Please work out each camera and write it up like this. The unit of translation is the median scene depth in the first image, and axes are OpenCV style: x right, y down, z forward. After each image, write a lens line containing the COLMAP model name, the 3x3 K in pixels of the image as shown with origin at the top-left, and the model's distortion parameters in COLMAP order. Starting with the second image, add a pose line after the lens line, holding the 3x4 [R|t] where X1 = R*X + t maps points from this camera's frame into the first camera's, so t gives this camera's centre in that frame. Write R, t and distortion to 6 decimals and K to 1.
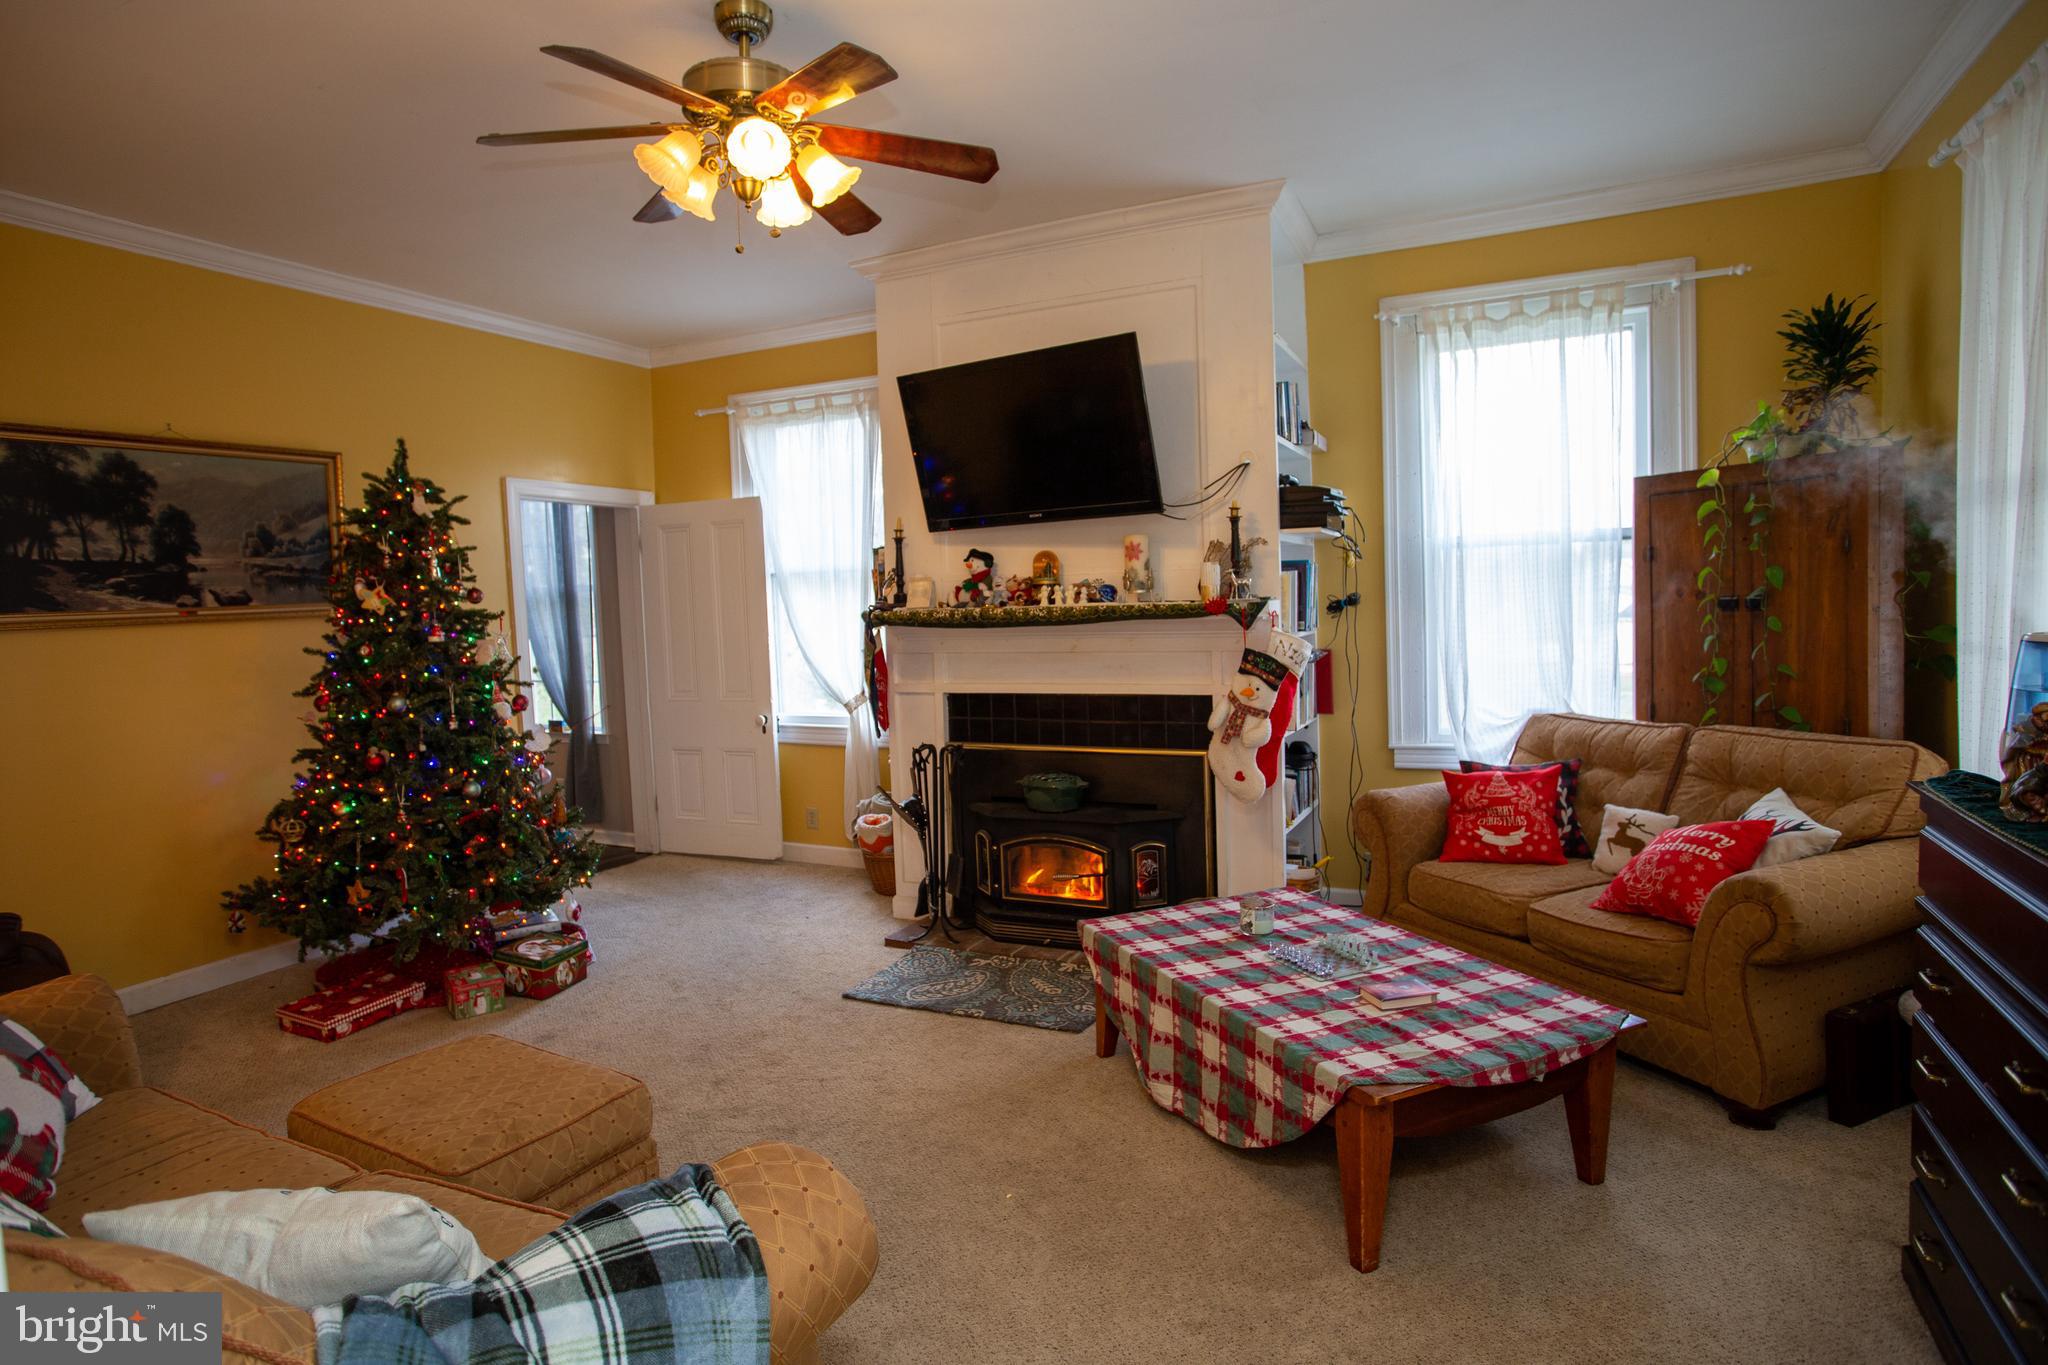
lens RADIAL K [[1119.5, 0, 1024.0], [0, 1119.5, 682.5], [0, 0, 1]] dist [-0.070548, 0.000203]
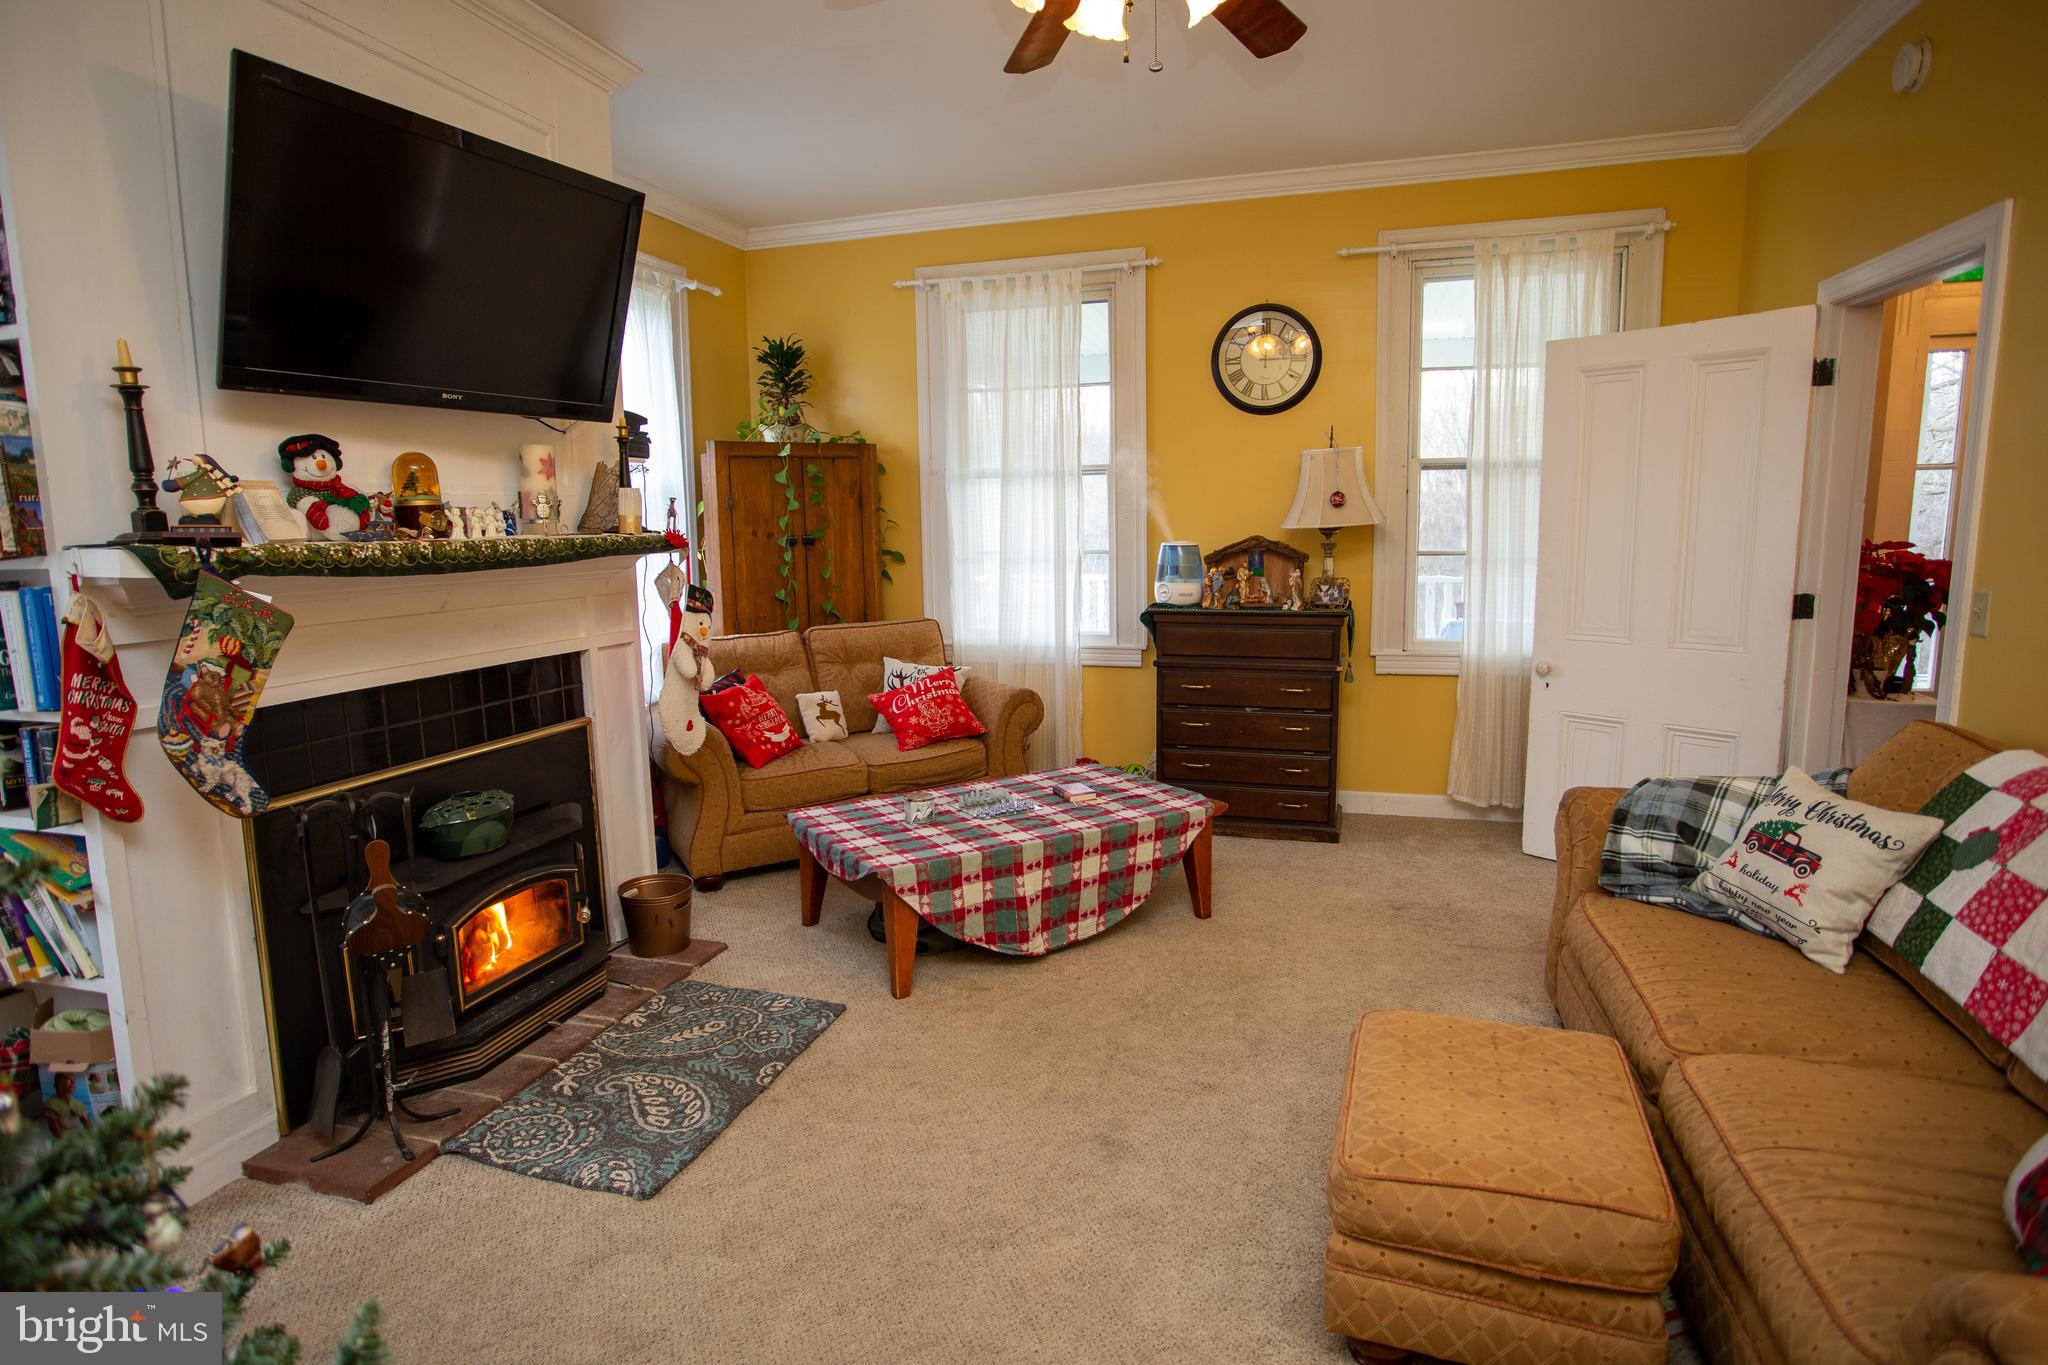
lens RADIAL K [[1090.7, 0, 1030.9], [0, 1090.7, 674.4], [0, 0, 1]] dist [-0.004955, 0.000313]
pose [[-0.171104, -0.103180, 0.979835, -0.457204], [0.092522, 0.988424, 0.120241, -0.024937], [-0.980899, 0.111230, -0.159577, 0.540148]]
